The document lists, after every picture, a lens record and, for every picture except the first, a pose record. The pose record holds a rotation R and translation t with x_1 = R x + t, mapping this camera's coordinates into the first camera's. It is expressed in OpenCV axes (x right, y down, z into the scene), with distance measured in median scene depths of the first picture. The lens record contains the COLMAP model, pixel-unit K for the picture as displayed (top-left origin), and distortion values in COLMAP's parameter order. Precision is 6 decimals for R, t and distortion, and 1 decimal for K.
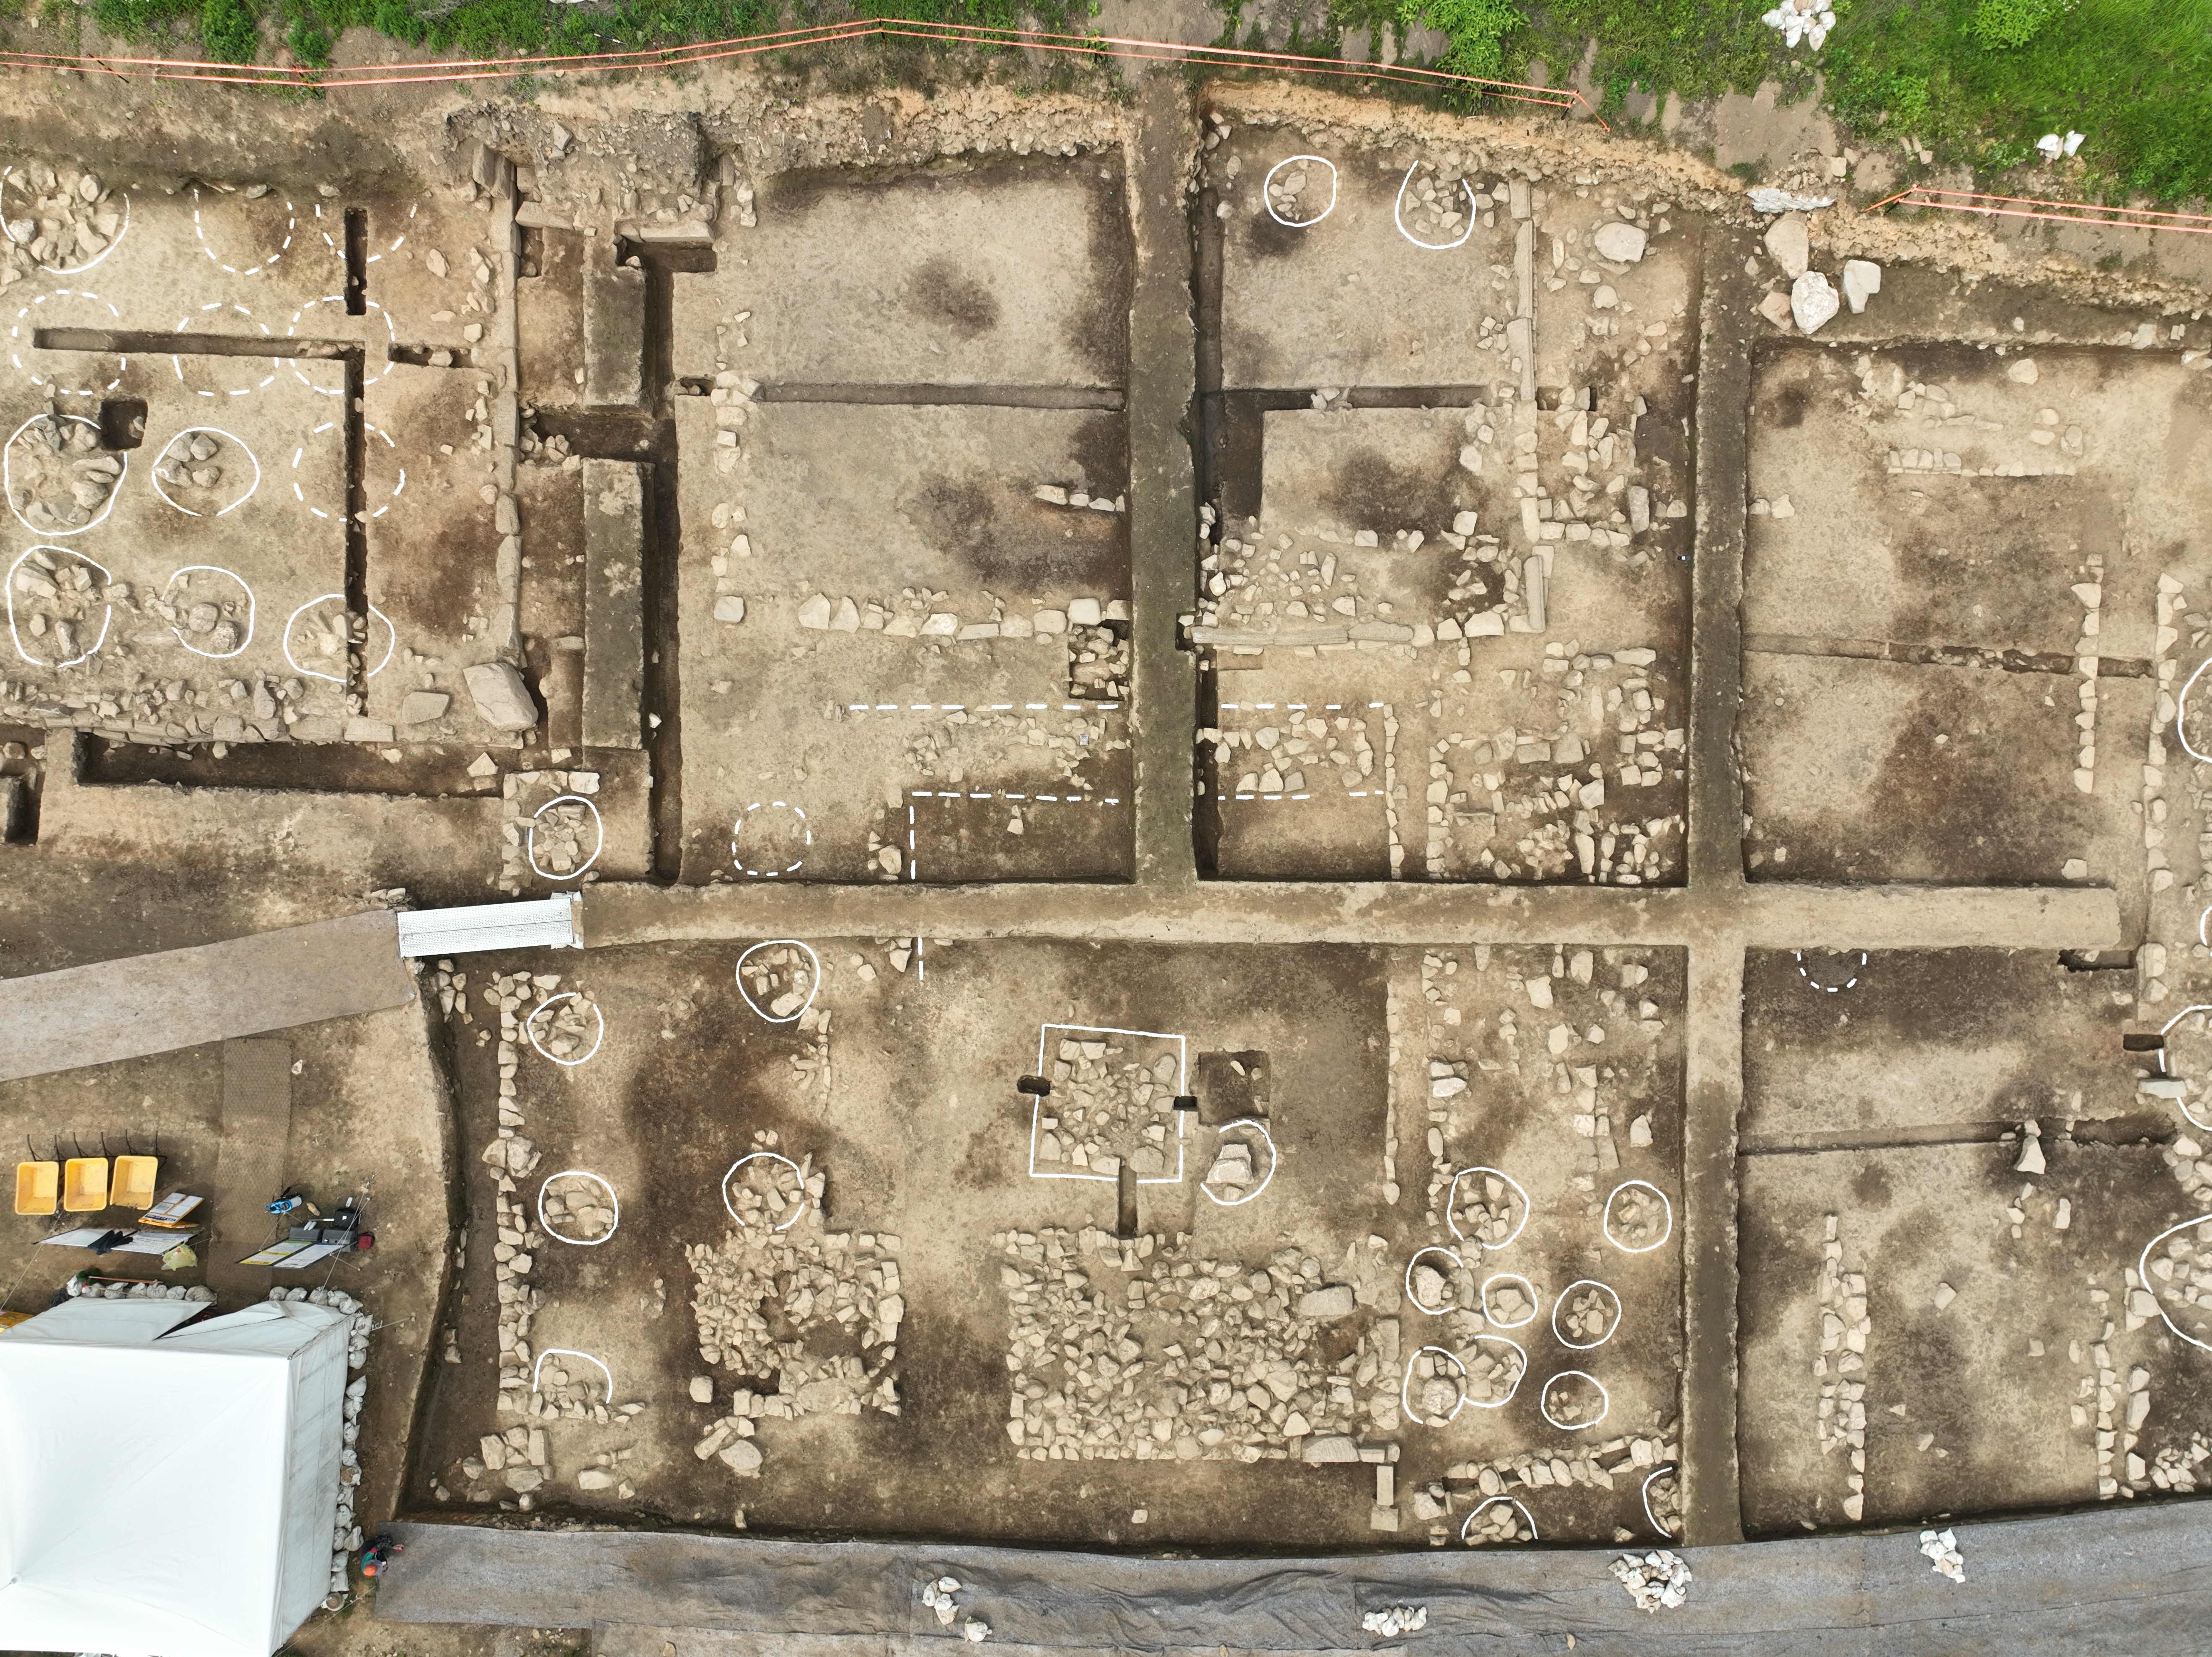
lens RADIAL K [[1576.4, 0, 1108.5], [0, 1576.4, 821.1], [0, 0, 1]] dist [0.004798, 0.013927]
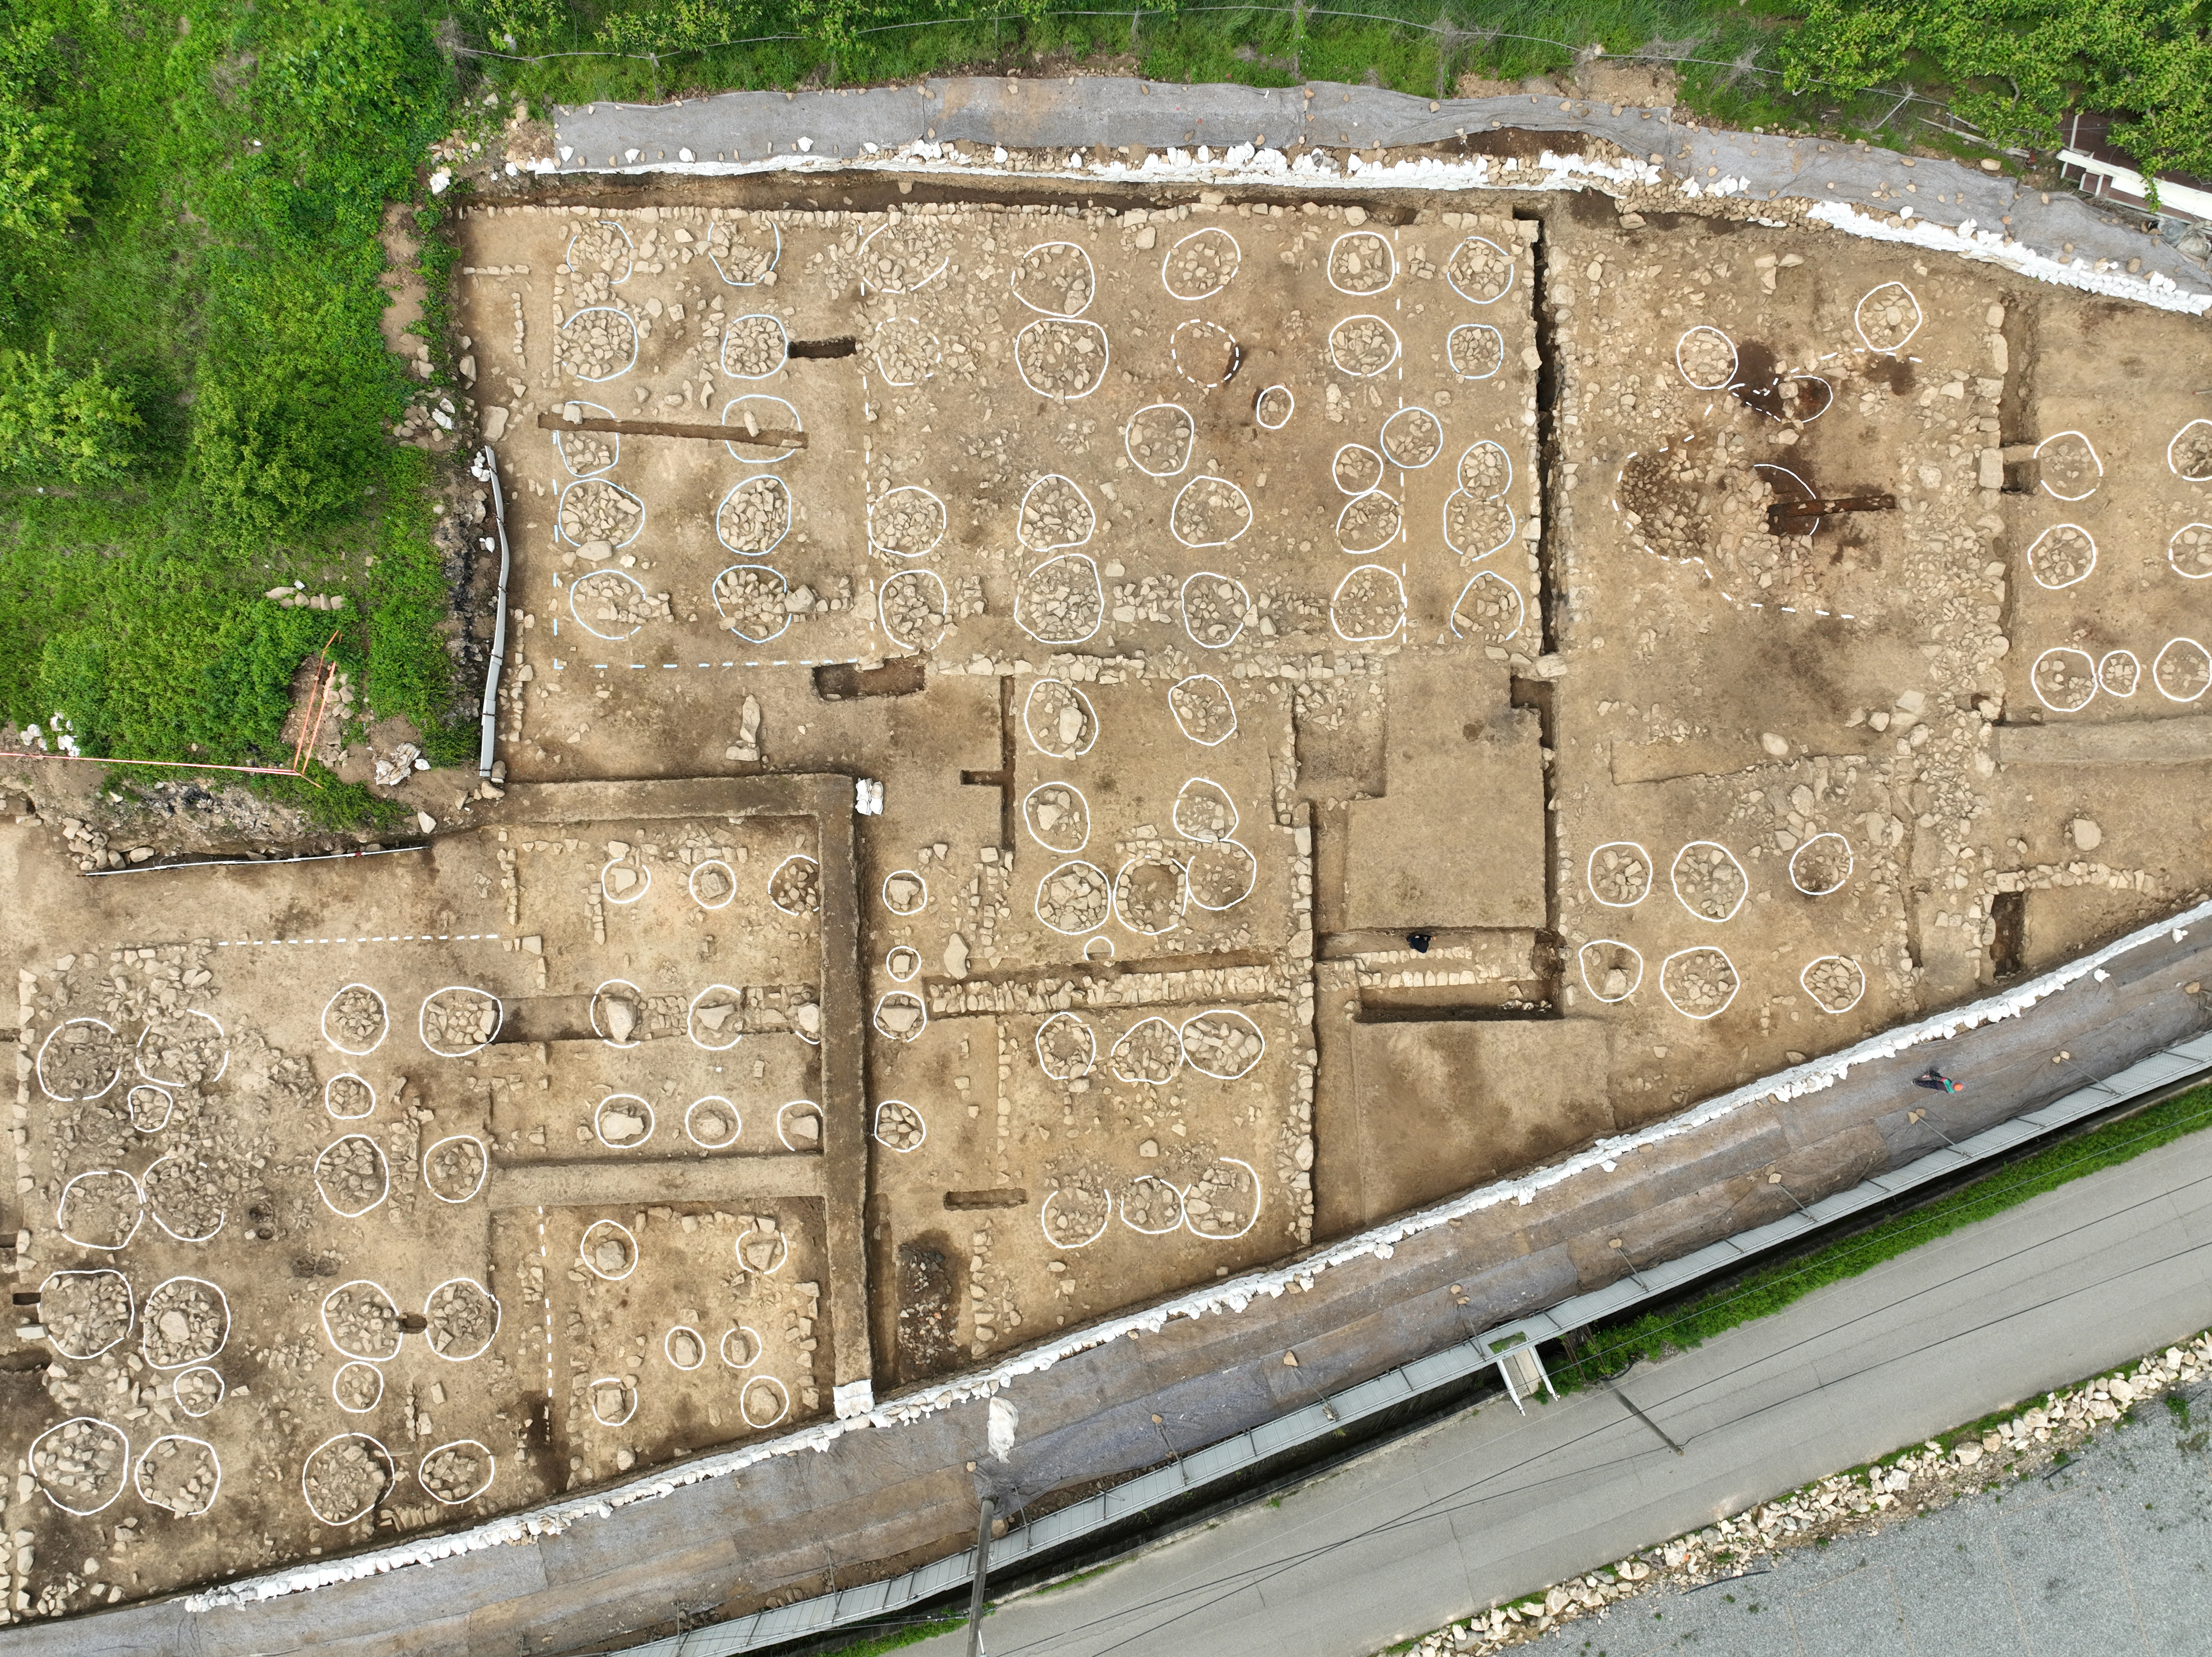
lens RADIAL K [[1576.4, 0, 1112.6], [0, 1576.4, 817.3], [0, 0, 1]] dist [0.004798, 0.013927]
pose [[0.999207, -0.039053, -0.007749, 1.680893], [0.039019, 0.999228, -0.004475, -0.250489], [0.007918, 0.004169, 0.999960, -0.421869]]
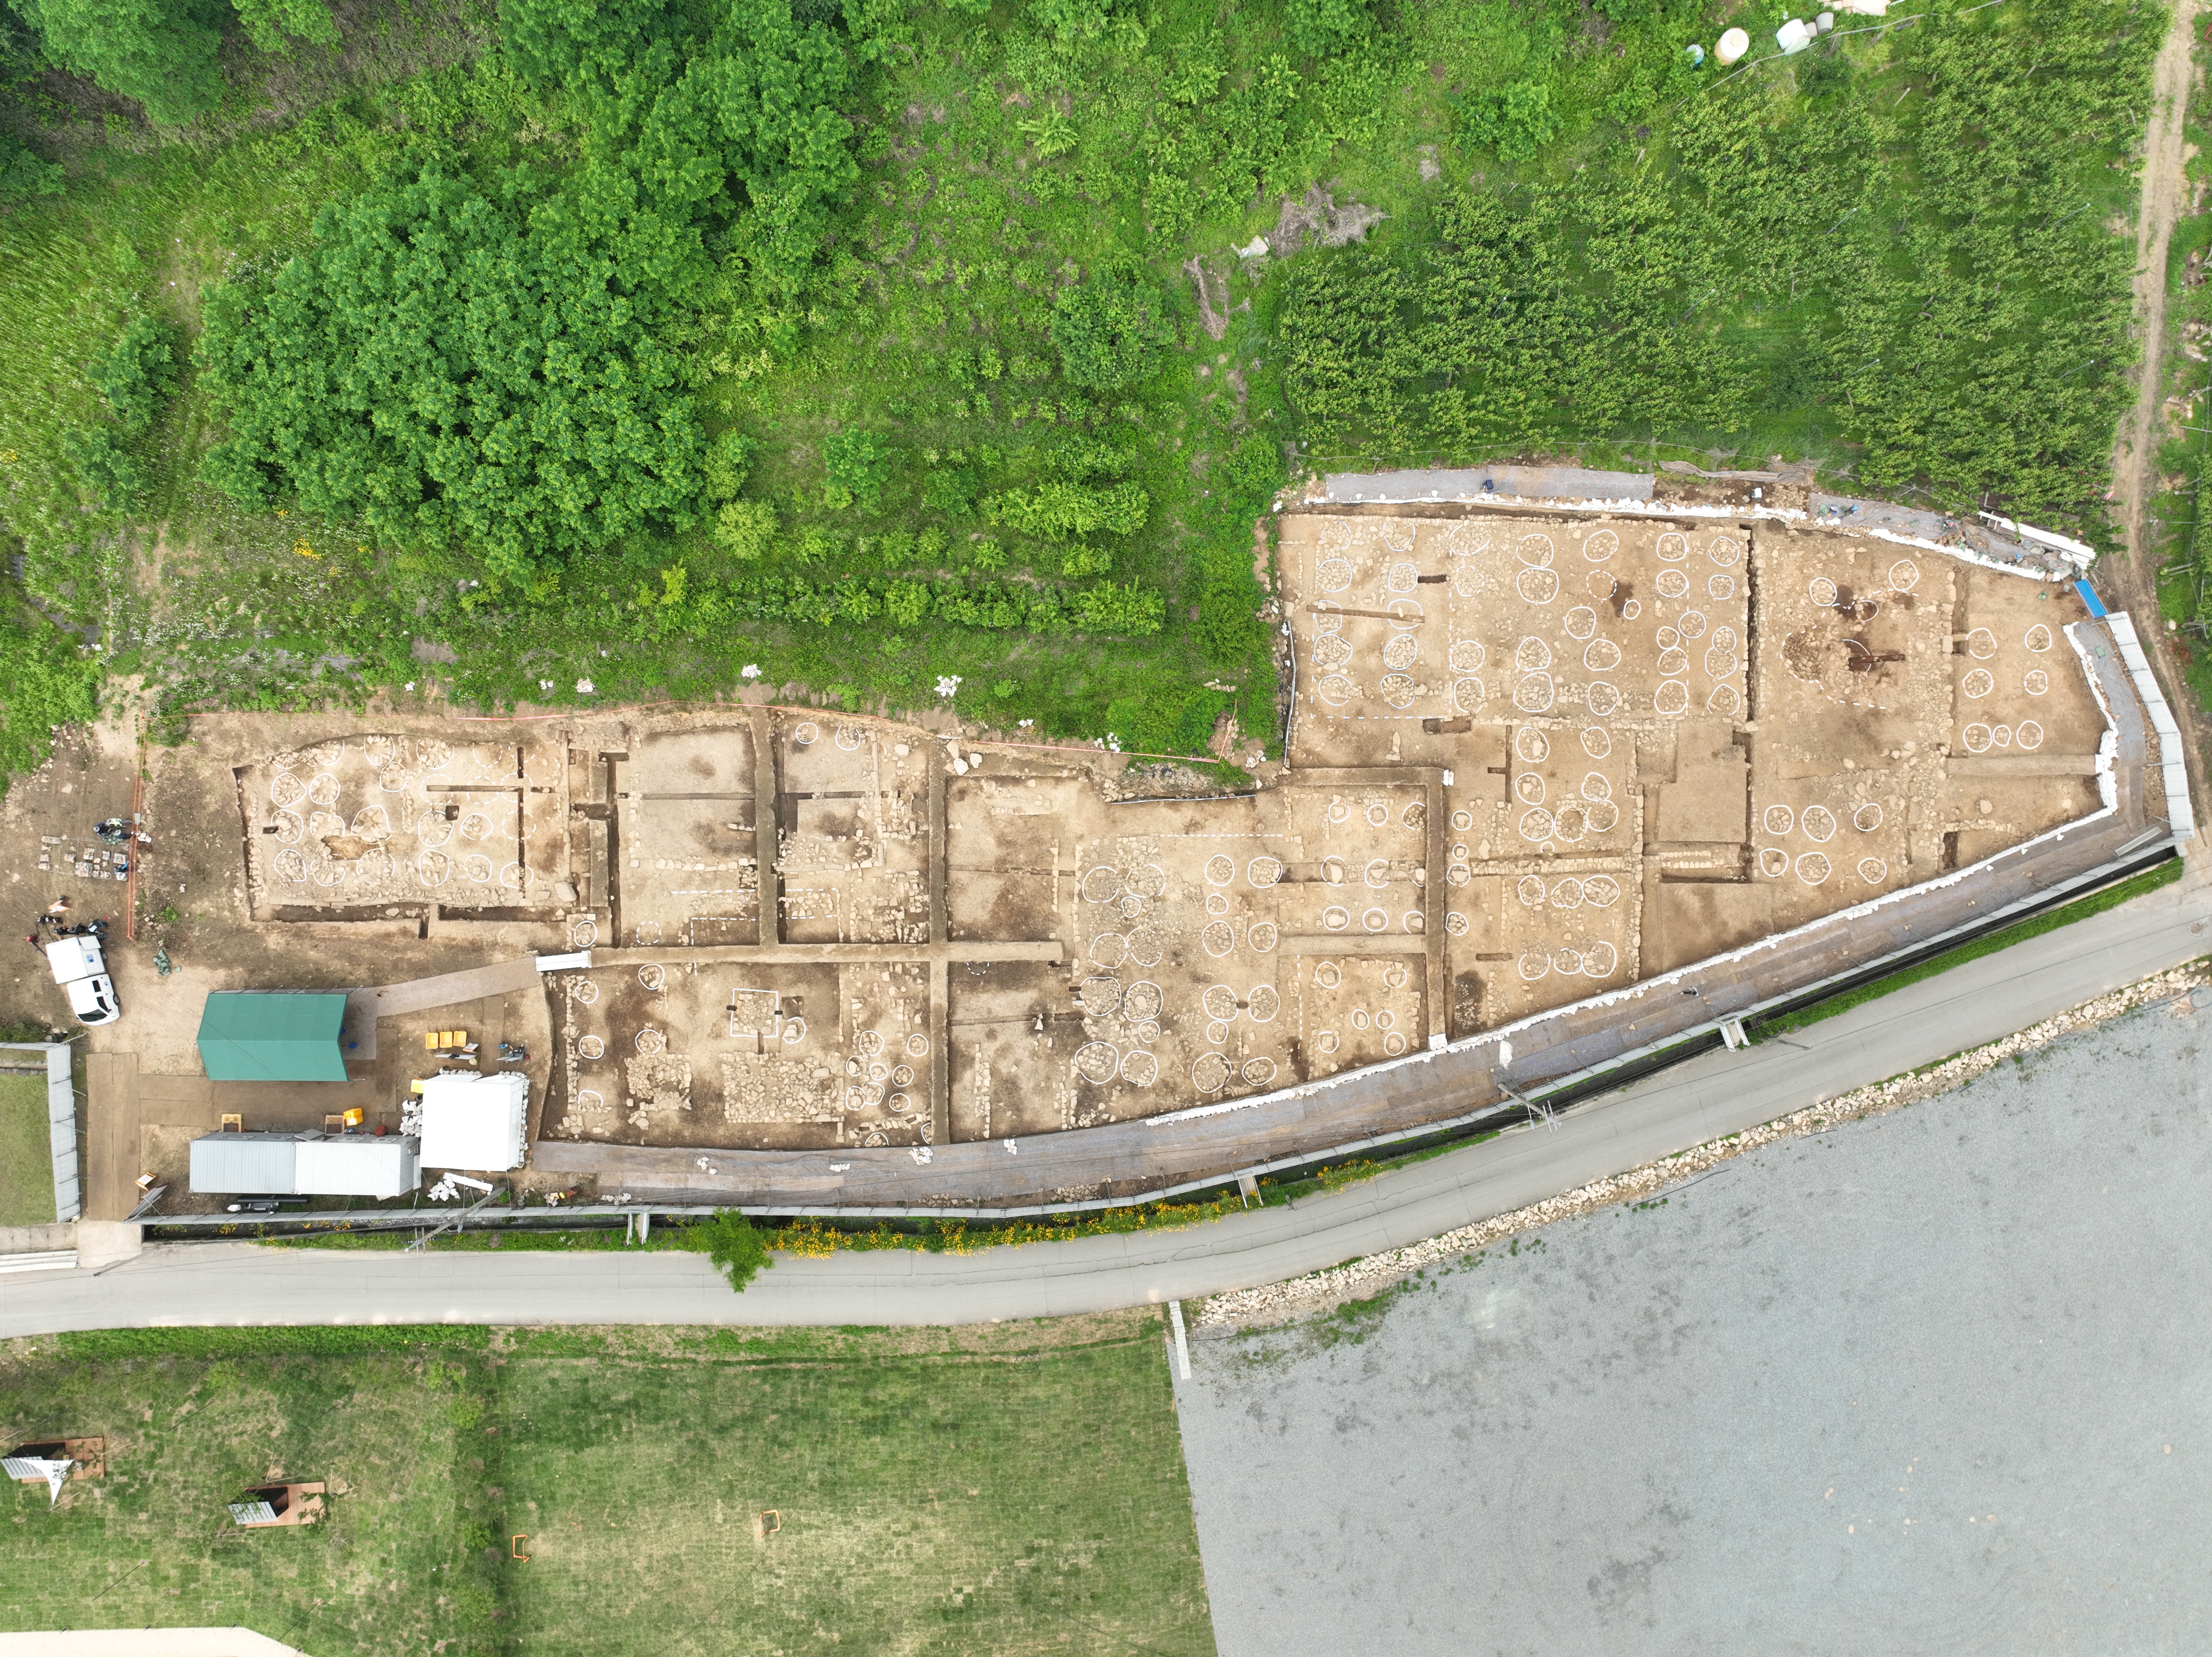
lens RADIAL K [[1576.4, 0, 1109.4], [0, 1576.4, 815.7], [0, 0, 1]] dist [0.004798, 0.013927]
pose [[0.999861, -0.015788, -0.005285, 0.759364], [0.015774, 0.999872, -0.002626, -0.207689], [0.005326, 0.002542, 0.999983, -2.255805]]
